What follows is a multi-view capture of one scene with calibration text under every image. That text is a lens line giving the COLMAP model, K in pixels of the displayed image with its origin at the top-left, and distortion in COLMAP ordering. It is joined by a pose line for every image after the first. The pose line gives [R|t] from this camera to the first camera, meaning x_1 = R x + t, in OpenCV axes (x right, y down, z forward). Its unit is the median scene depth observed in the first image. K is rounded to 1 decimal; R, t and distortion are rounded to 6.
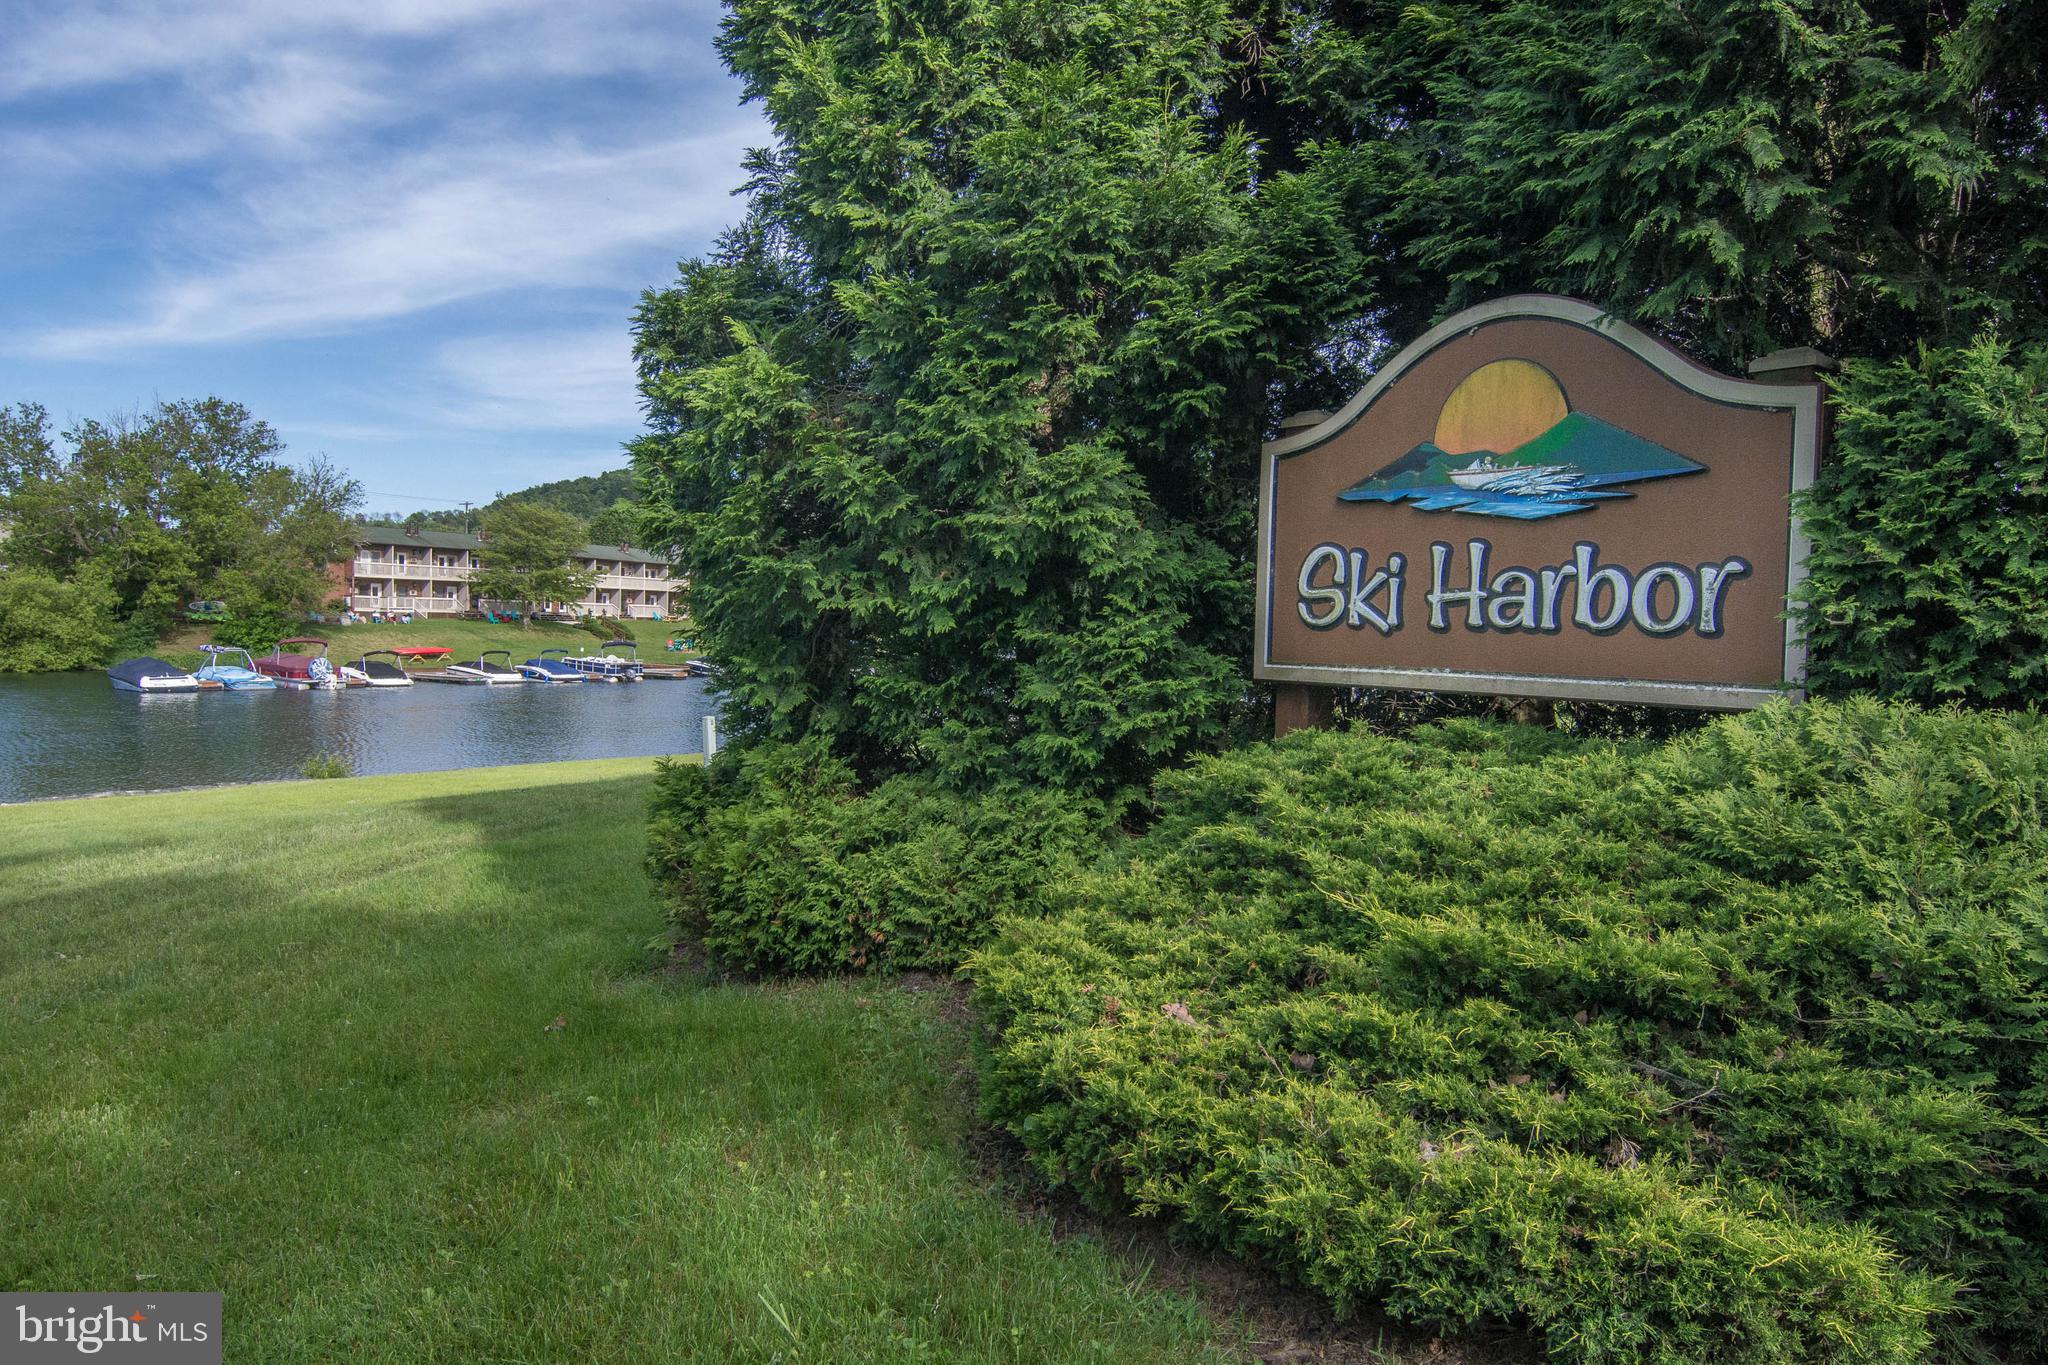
lens RADIAL K [[1293.5, 0, 1026.7], [0, 1293.5, 657.2], [0, 0, 1]] dist [0.007984, -0.034657]
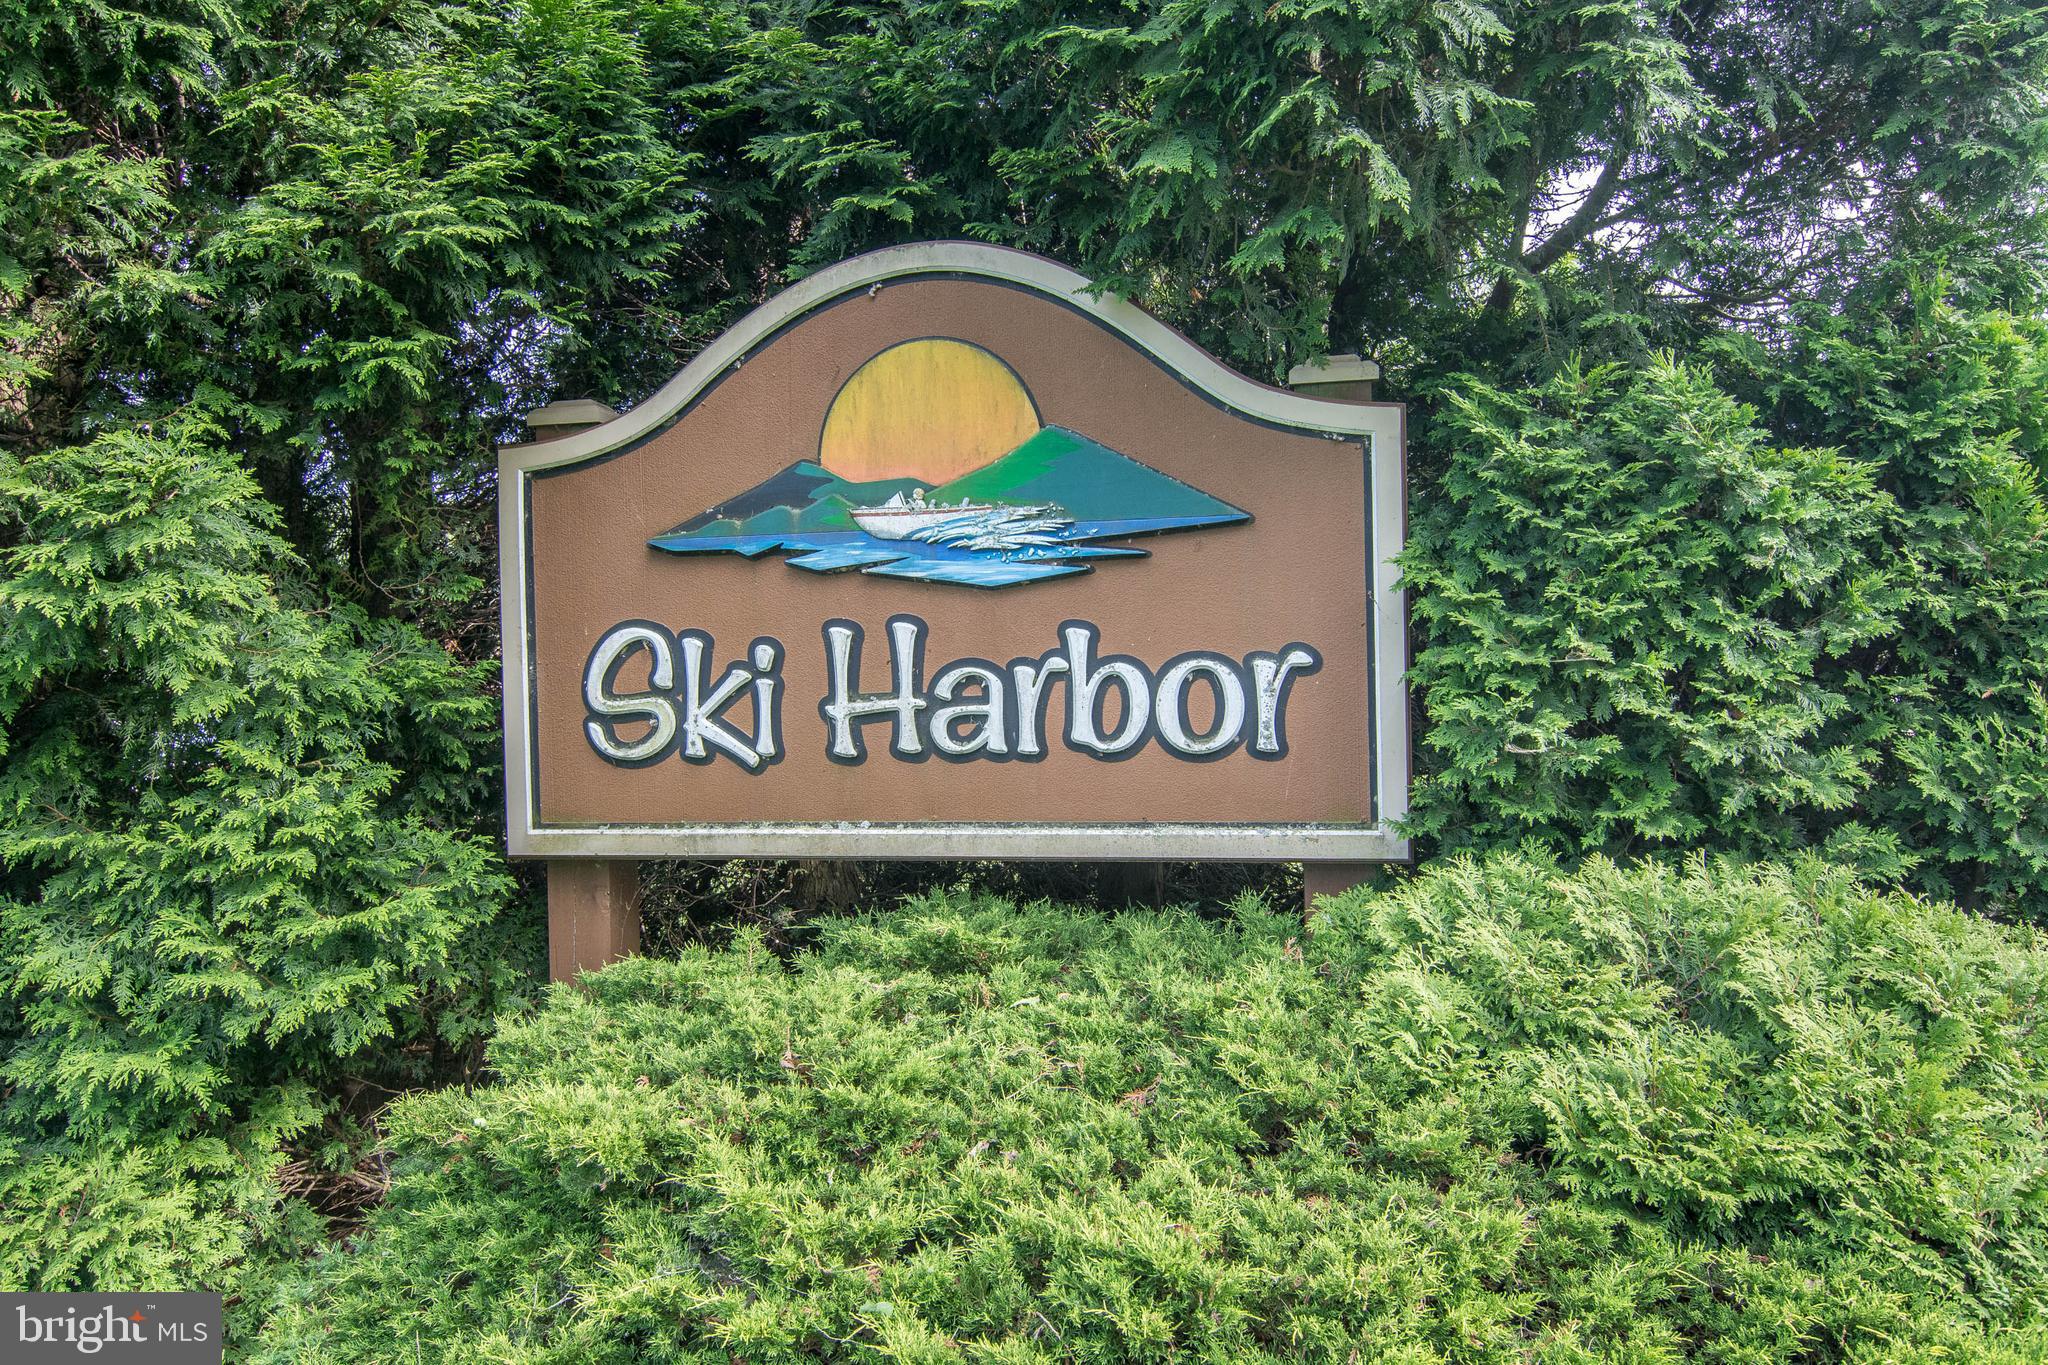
lens RADIAL K [[1293.5, 0, 1026.7], [0, 1293.5, 657.2], [0, 0, 1]] dist [0.007984, -0.034657]
pose [[0.764628, -0.053704, 0.642231, -0.015554], [0.061468, 0.998056, 0.010276, -0.072059], [-0.641534, 0.031619, 0.766443, 0.460471]]
